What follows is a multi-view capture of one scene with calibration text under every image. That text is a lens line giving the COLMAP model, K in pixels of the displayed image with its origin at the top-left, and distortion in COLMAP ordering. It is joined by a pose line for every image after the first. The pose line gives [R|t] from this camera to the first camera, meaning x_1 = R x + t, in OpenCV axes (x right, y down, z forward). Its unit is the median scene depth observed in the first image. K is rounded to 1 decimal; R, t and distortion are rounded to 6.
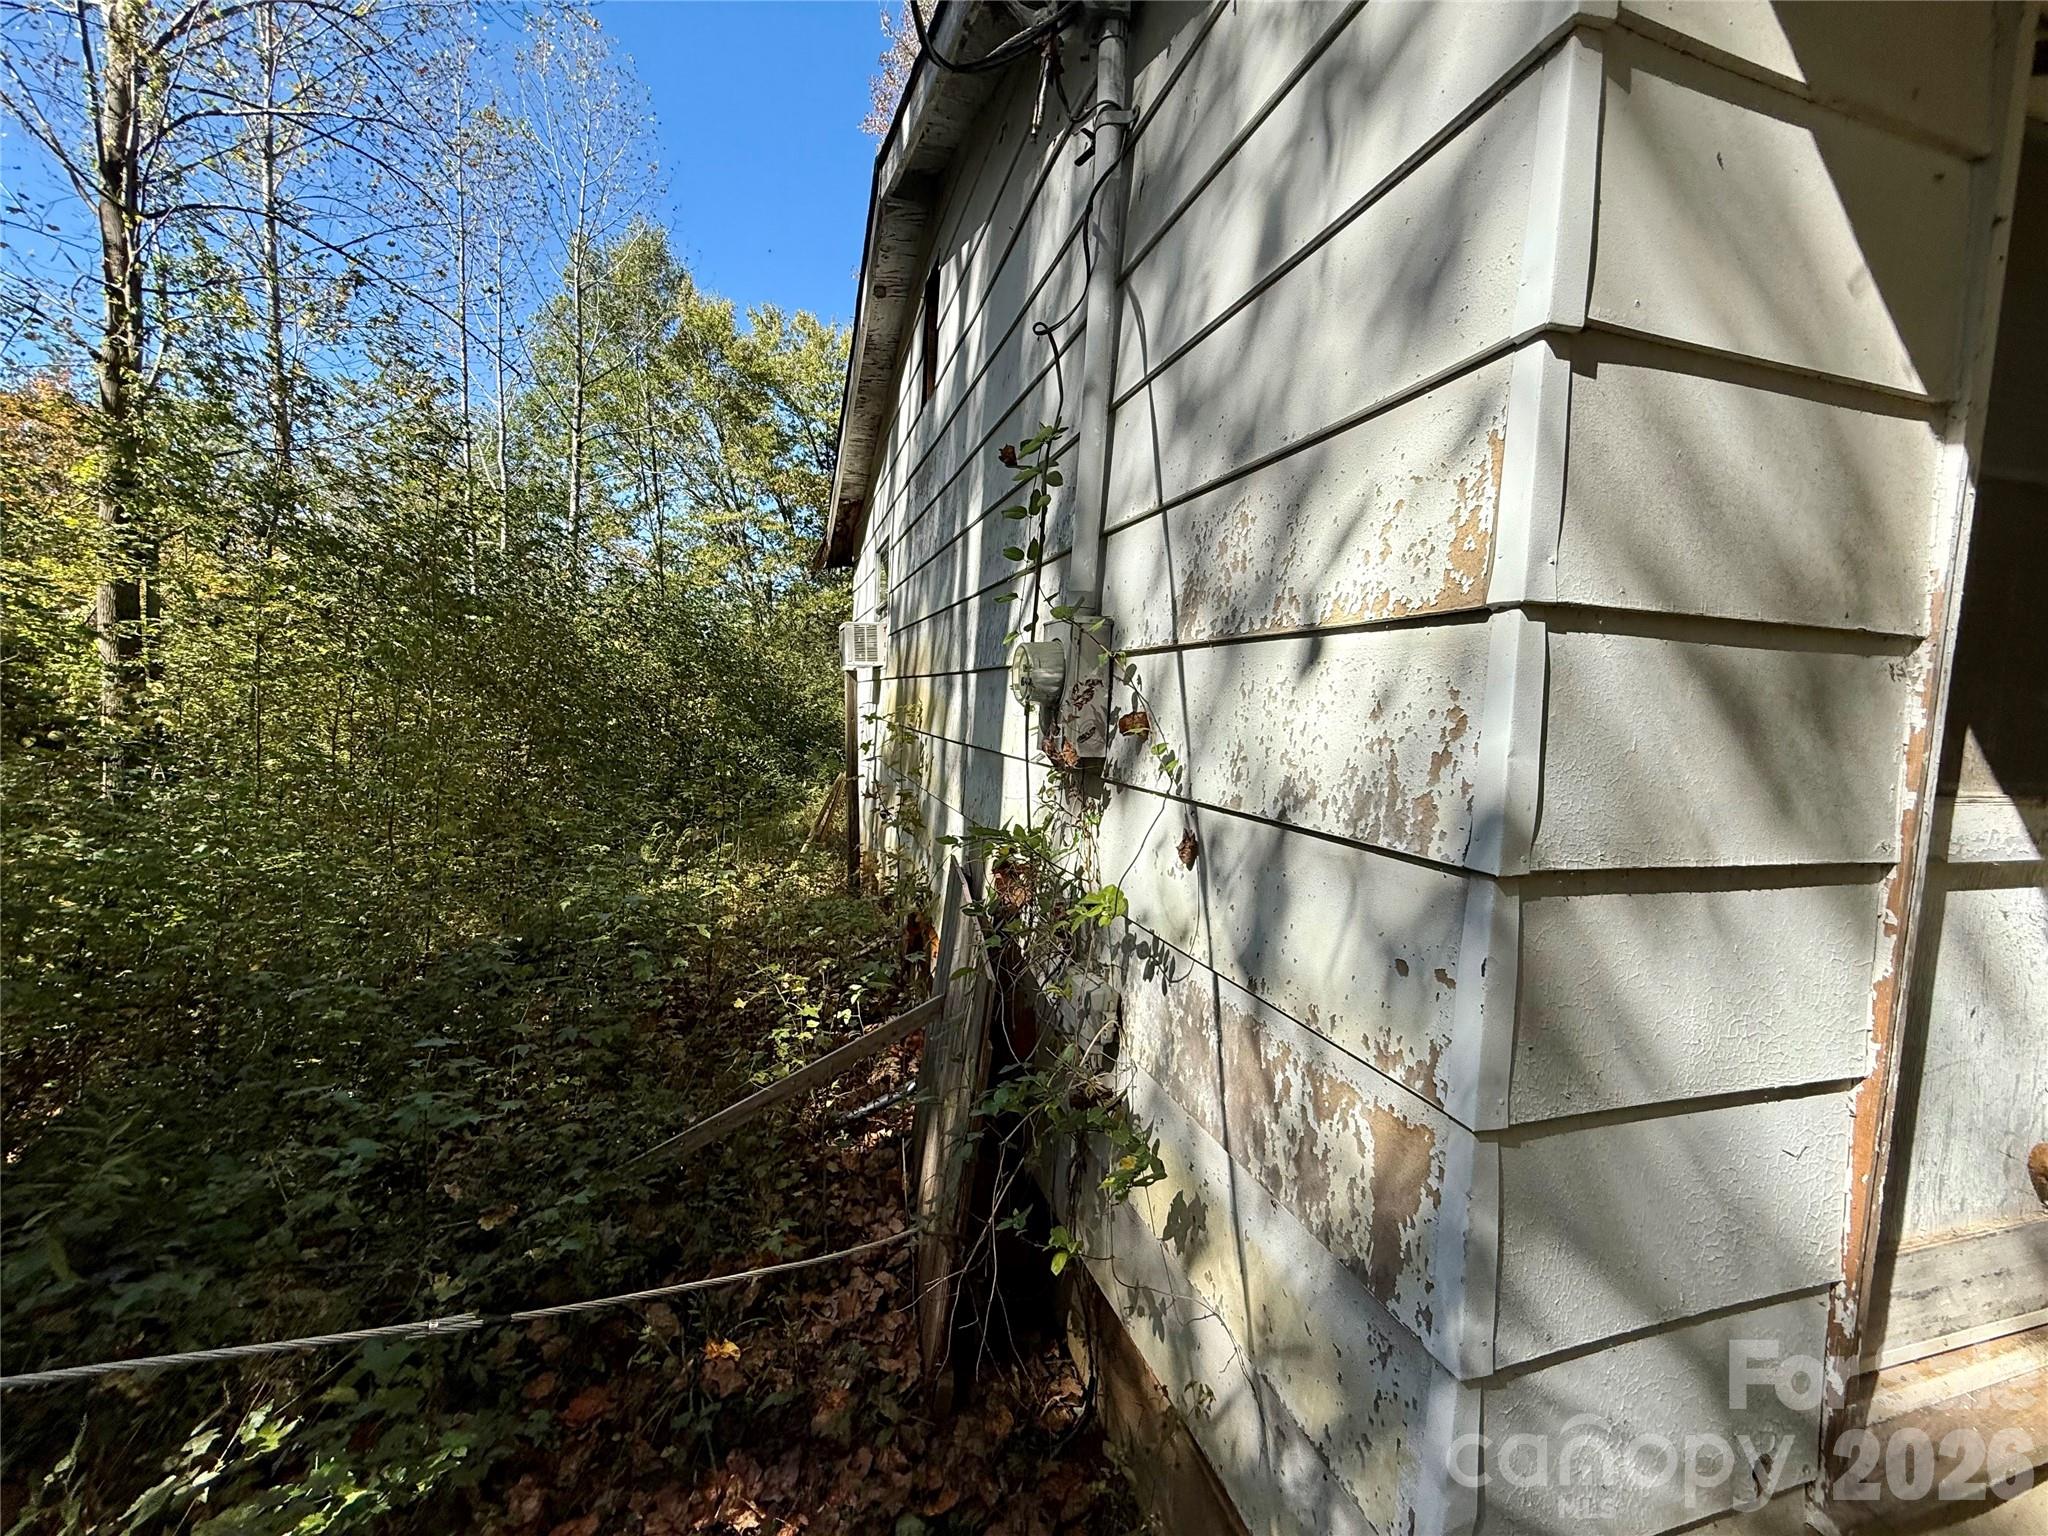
lens RADIAL K [[818.4, 0, 1018.5], [0, 818.4, 769.3], [0, 0, 1]] dist [0.000676, -0.000371]
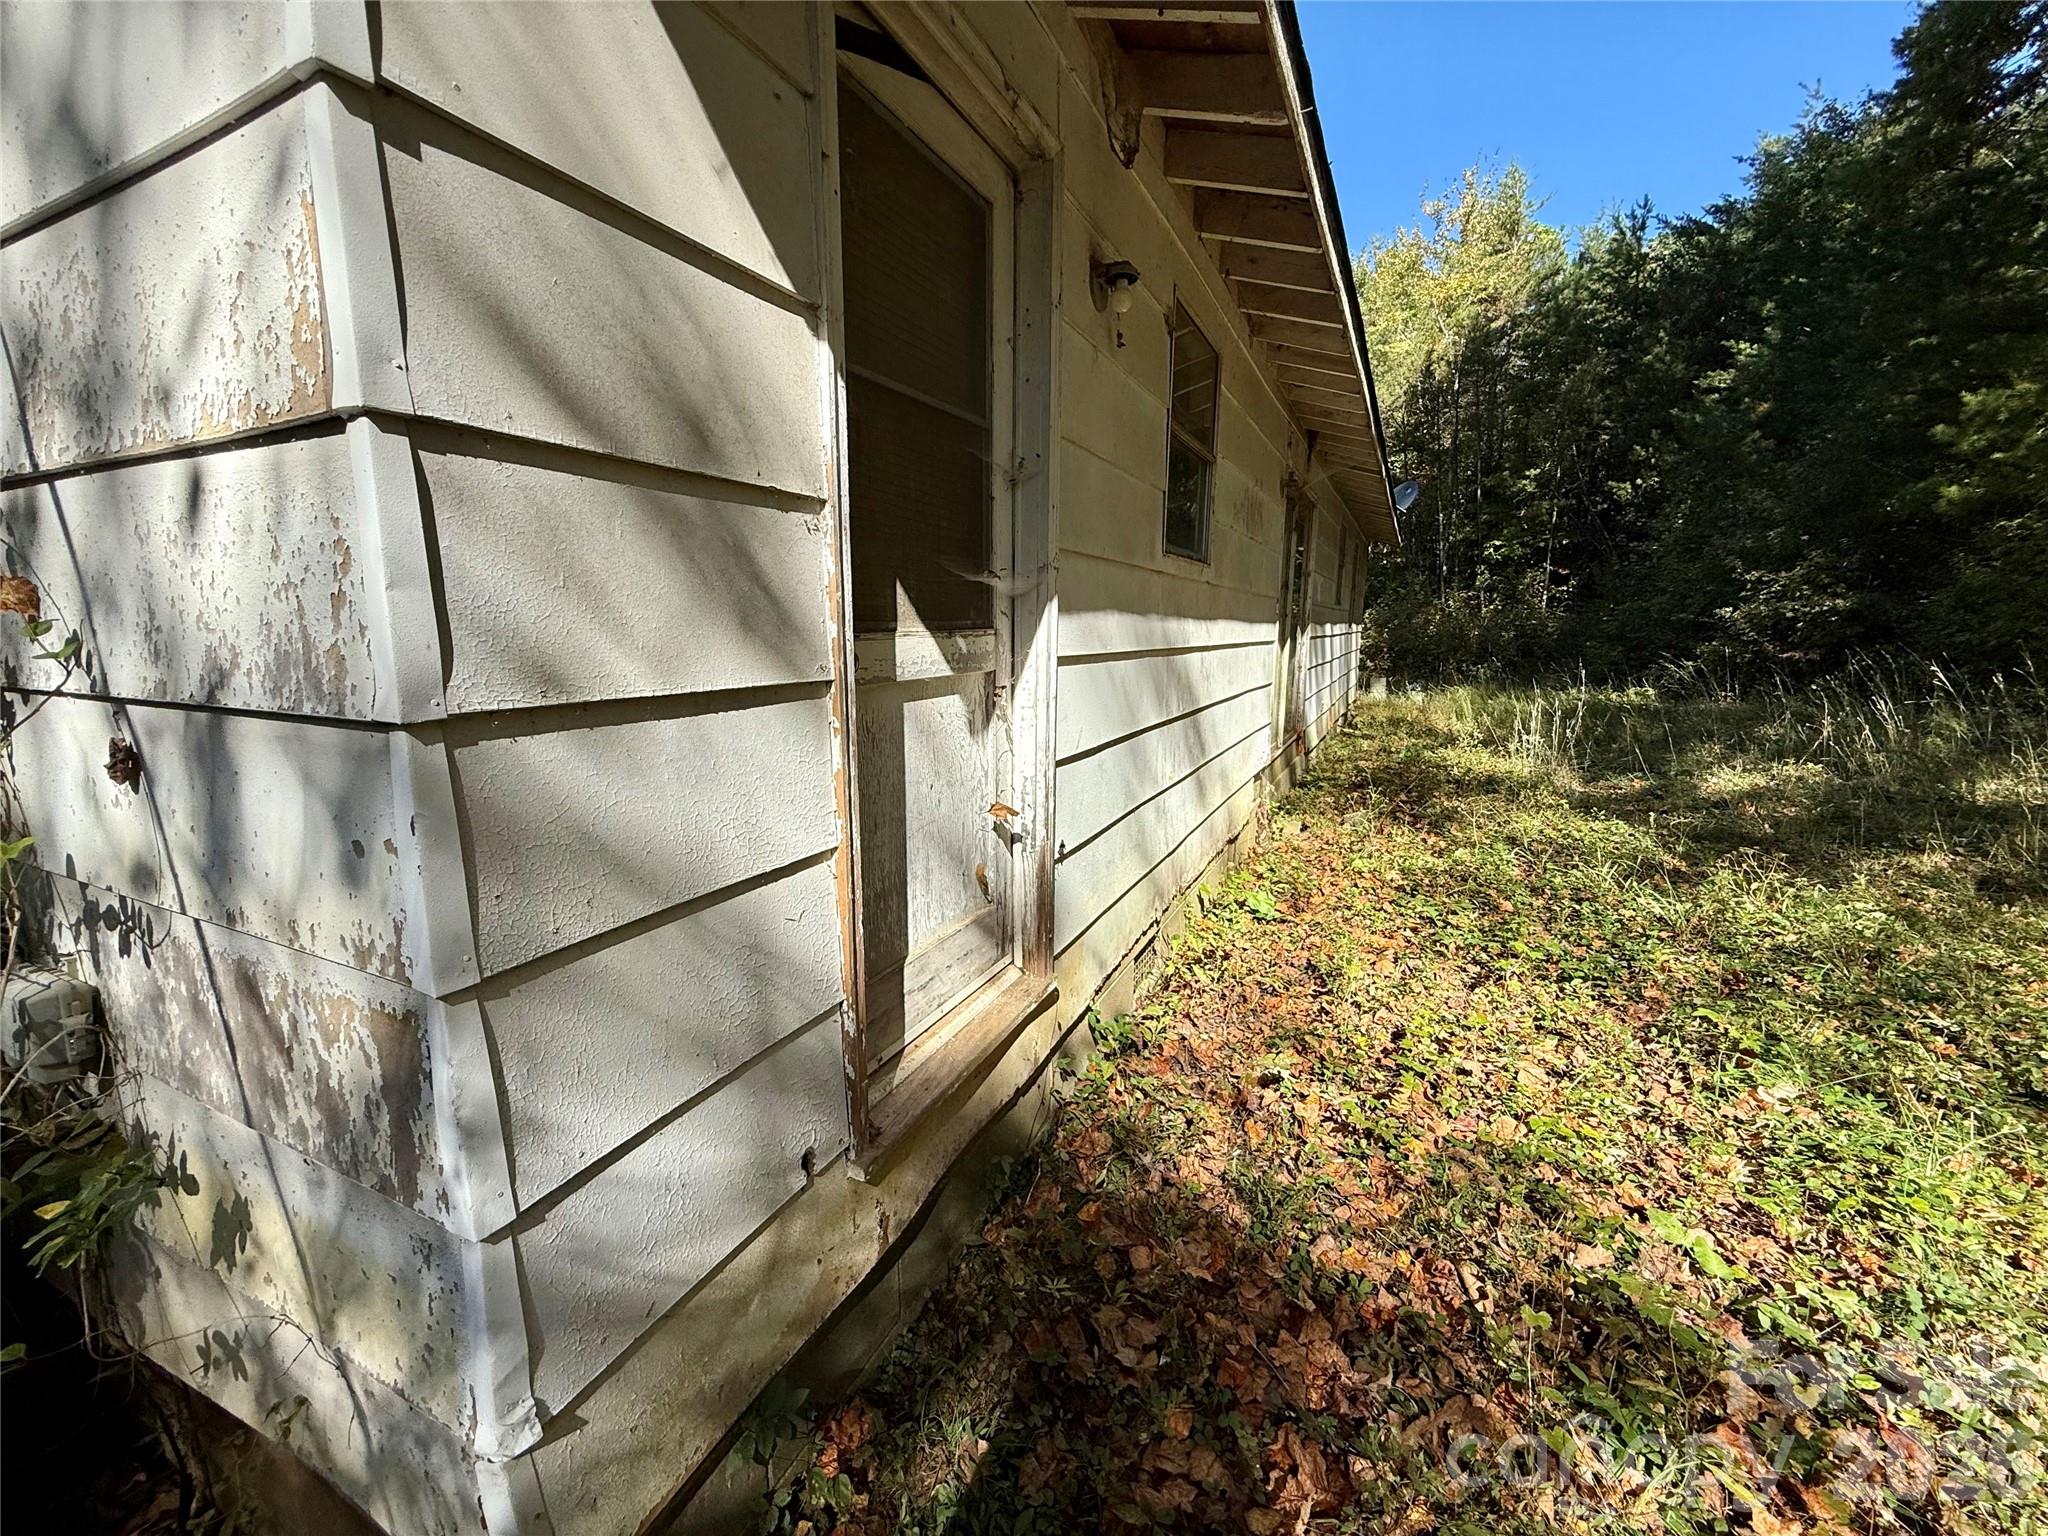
lens RADIAL K [[818.4, 0, 1022.9], [0, 818.4, 768.5], [0, 0, 1]] dist [0.000676, -0.000371]
pose [[0.673052, -0.166855, 0.720528, 0.311197], [0.081411, 0.985013, 0.152055, 0.078341], [-0.735101, -0.043682, 0.676549, -0.099641]]
